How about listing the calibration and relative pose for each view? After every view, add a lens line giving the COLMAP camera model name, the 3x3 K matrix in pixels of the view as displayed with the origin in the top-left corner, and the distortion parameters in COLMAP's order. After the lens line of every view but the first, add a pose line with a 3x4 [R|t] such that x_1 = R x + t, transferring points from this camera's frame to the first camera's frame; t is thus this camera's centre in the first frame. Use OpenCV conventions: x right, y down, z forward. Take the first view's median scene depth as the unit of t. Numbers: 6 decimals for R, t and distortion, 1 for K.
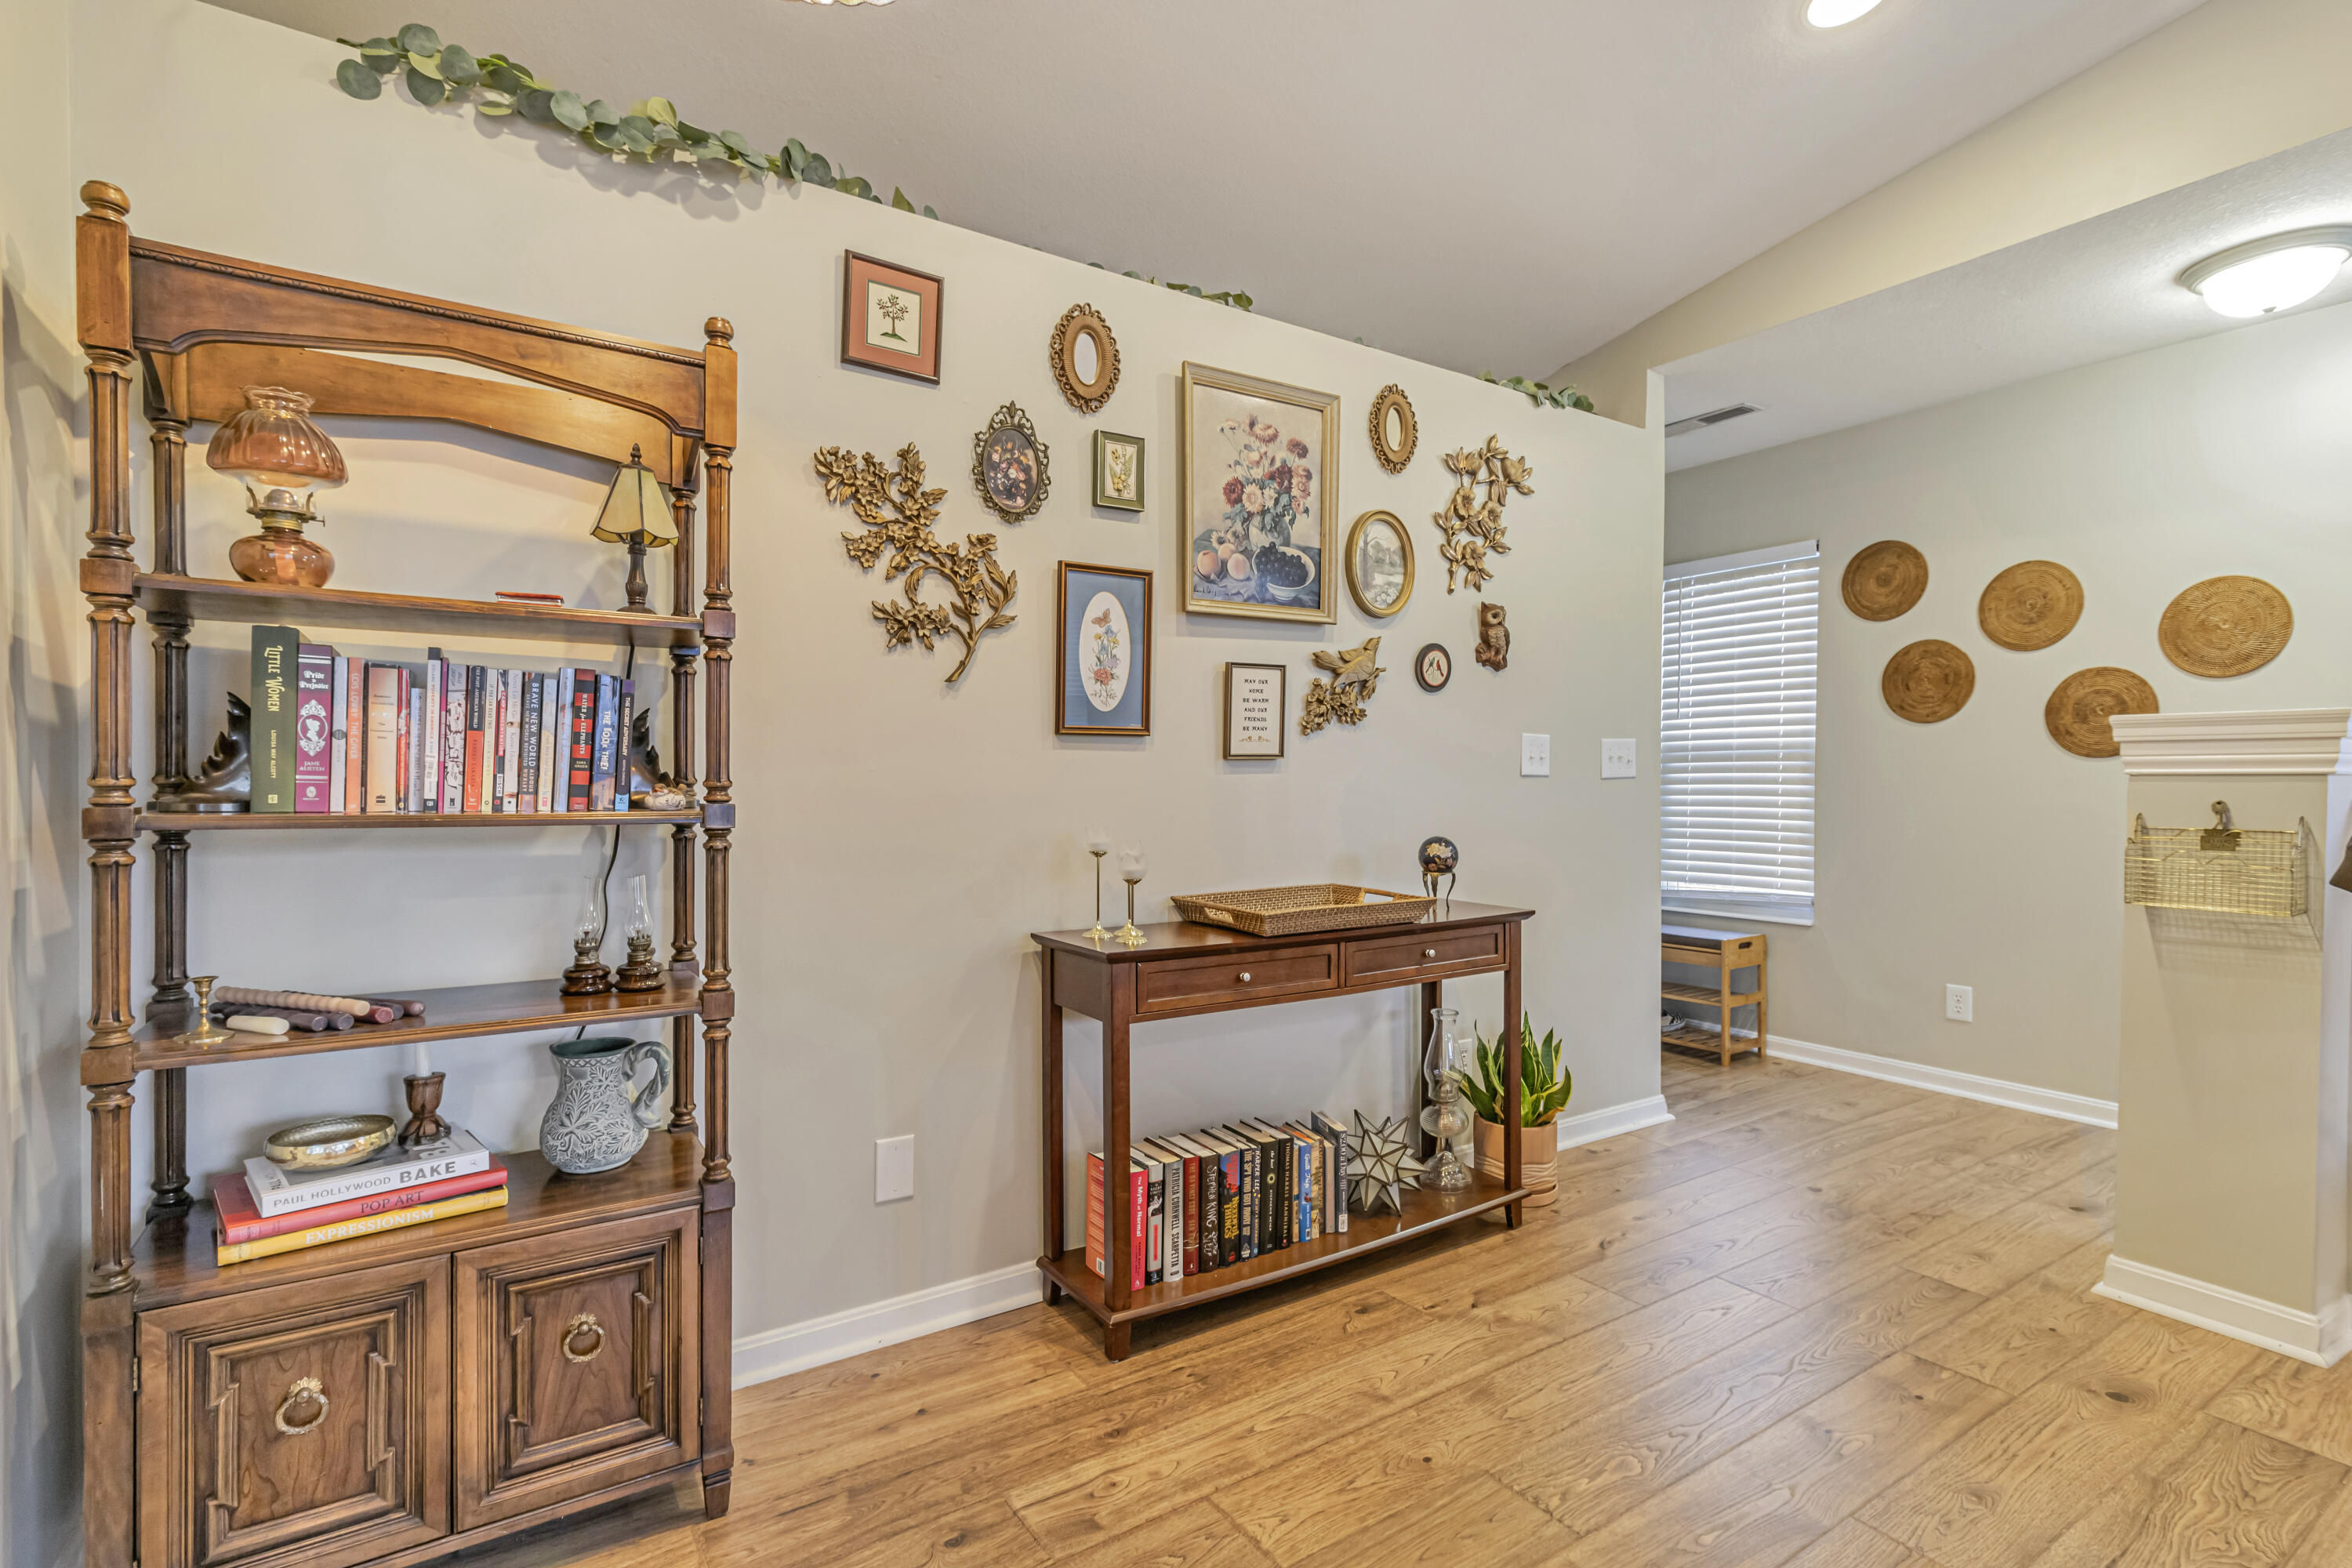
lens RADIAL K [[1079.7, 0, 1169.4], [0, 1079.7, 779.4], [0, 0, 1]] dist [0.001171, 0.000305]
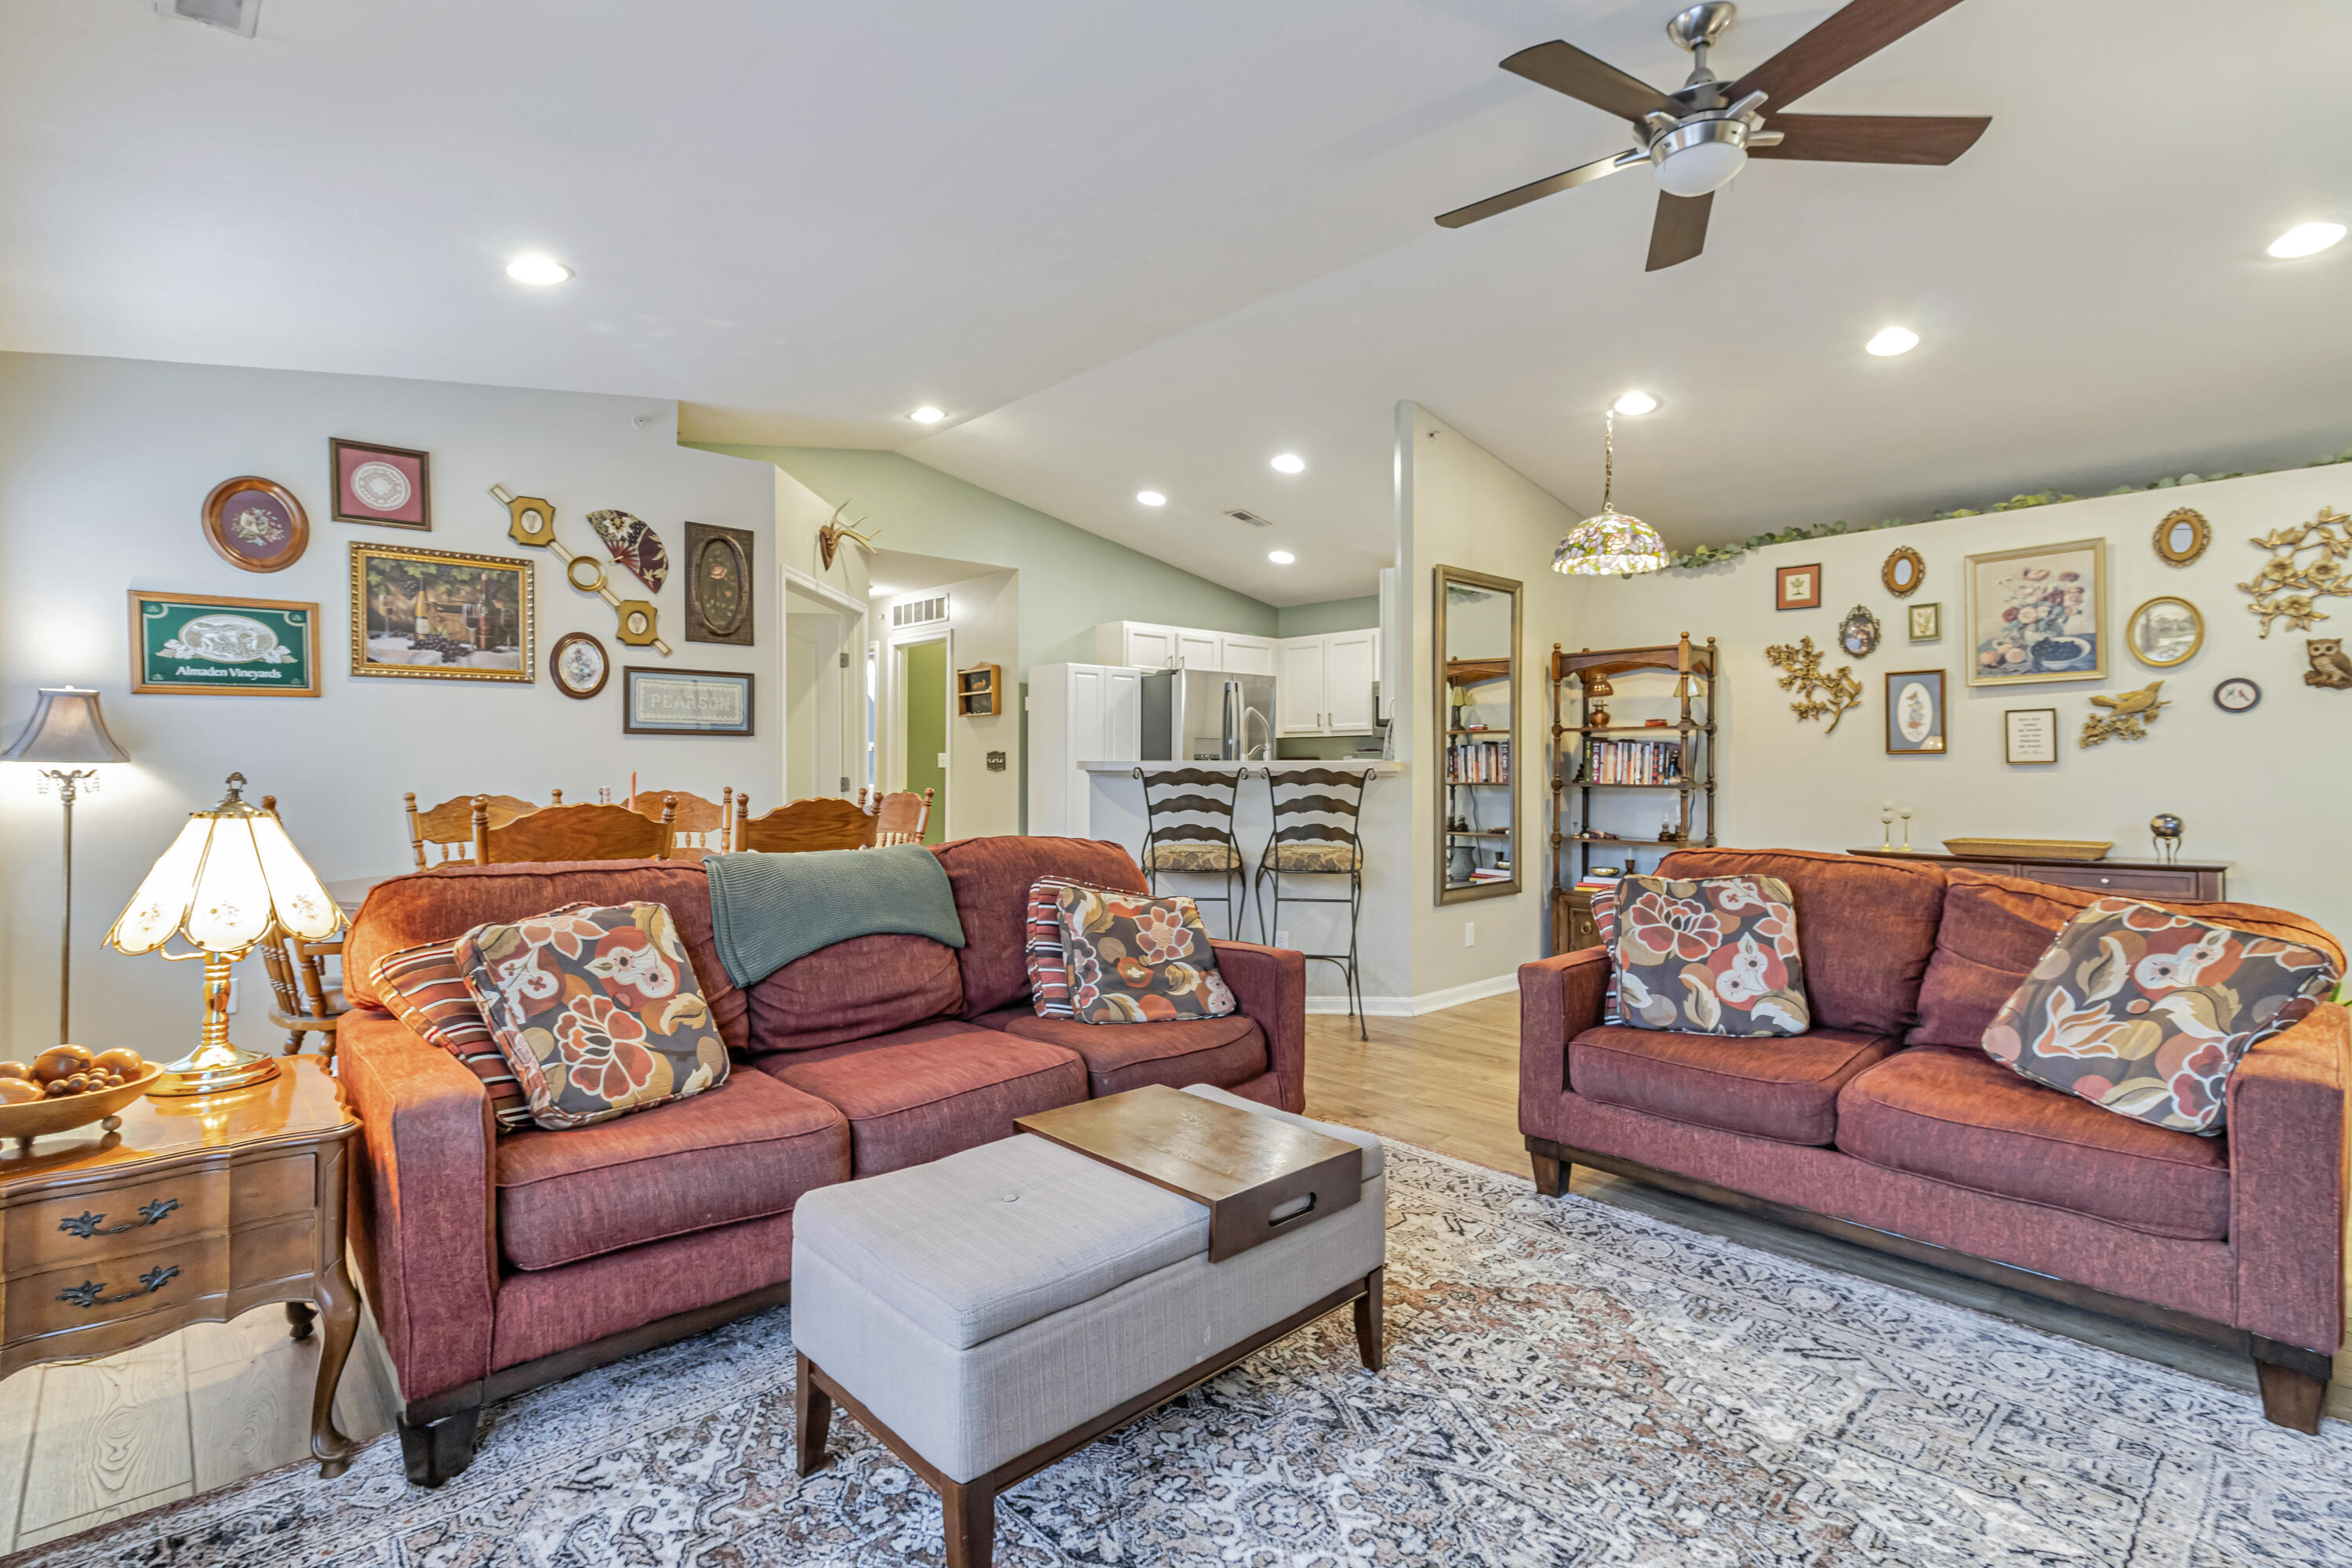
lens RADIAL K [[1079.7, 0, 1168.0], [0, 1079.7, 778.8], [0, 0, 1]] dist [0.001171, 0.000305]
pose [[0.158139, 0.000066, -0.987417, 1.610140], [-0.008411, 0.999964, -0.001280, 0.019665], [0.987381, 0.008507, 0.158134, -0.661190]]
